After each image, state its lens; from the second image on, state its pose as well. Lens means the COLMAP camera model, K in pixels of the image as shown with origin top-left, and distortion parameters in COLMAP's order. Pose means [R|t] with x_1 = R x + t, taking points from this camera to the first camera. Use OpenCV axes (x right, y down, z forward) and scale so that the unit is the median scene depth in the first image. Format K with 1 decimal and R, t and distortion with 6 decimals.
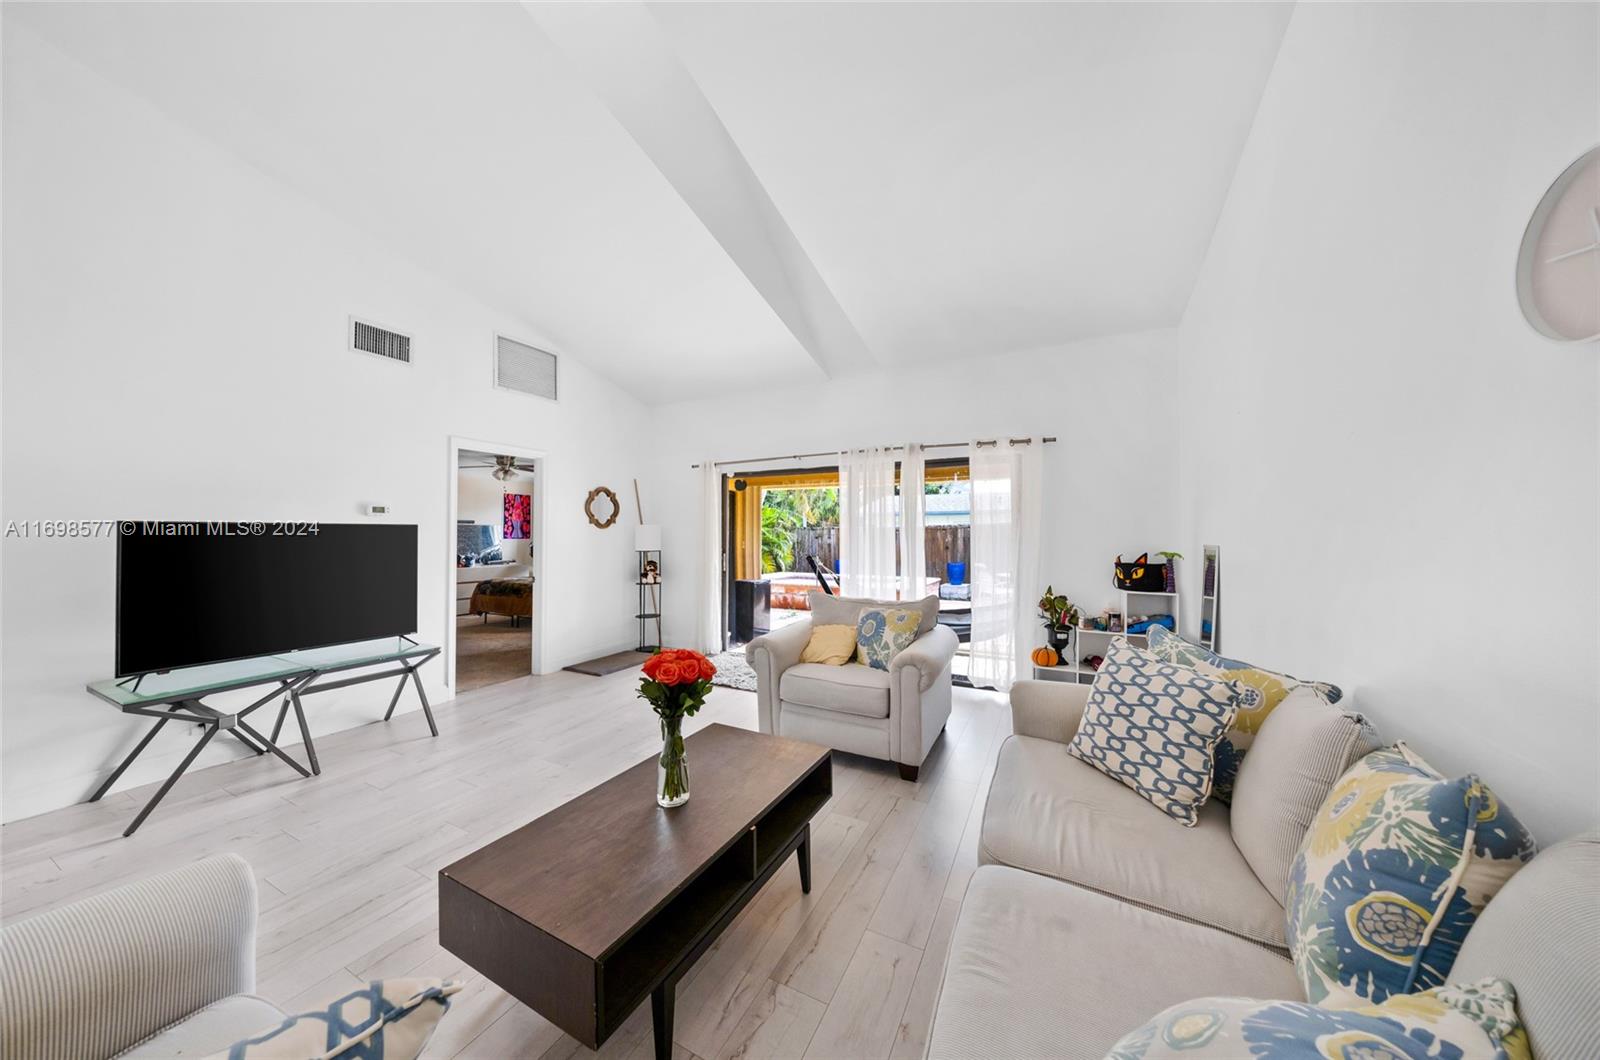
lens RADIAL K [[505.4, 0, 800.0], [0, 505.4, 530.0], [0, 0, 1]] dist [0.000386, 0.000001]
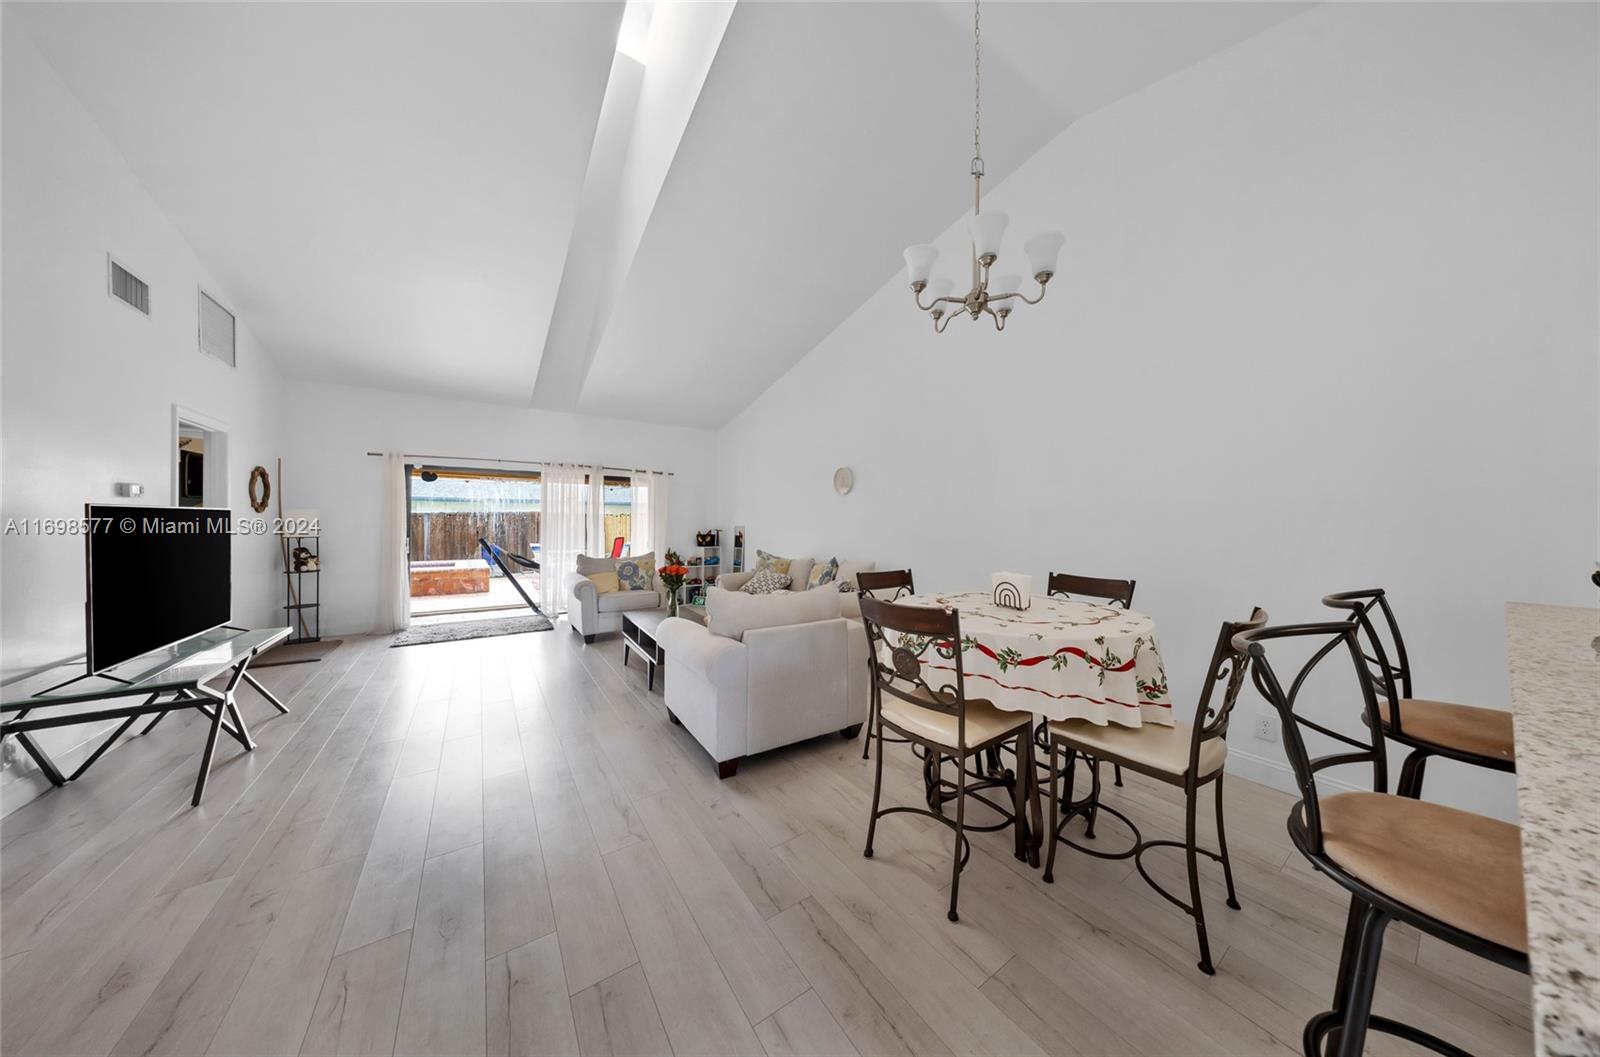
lens RADIAL K [[472.0, 0, 800.0], [0, 472.0, 528.5], [0, 0, 1]] dist [-0.000573, -0.000038]
pose [[0.467560, -0.010169, 0.883903, -0.875672], [-0.012777, 0.999752, 0.018261, -0.003359], [-0.883869, -0.019832, 0.467314, -0.305601]]
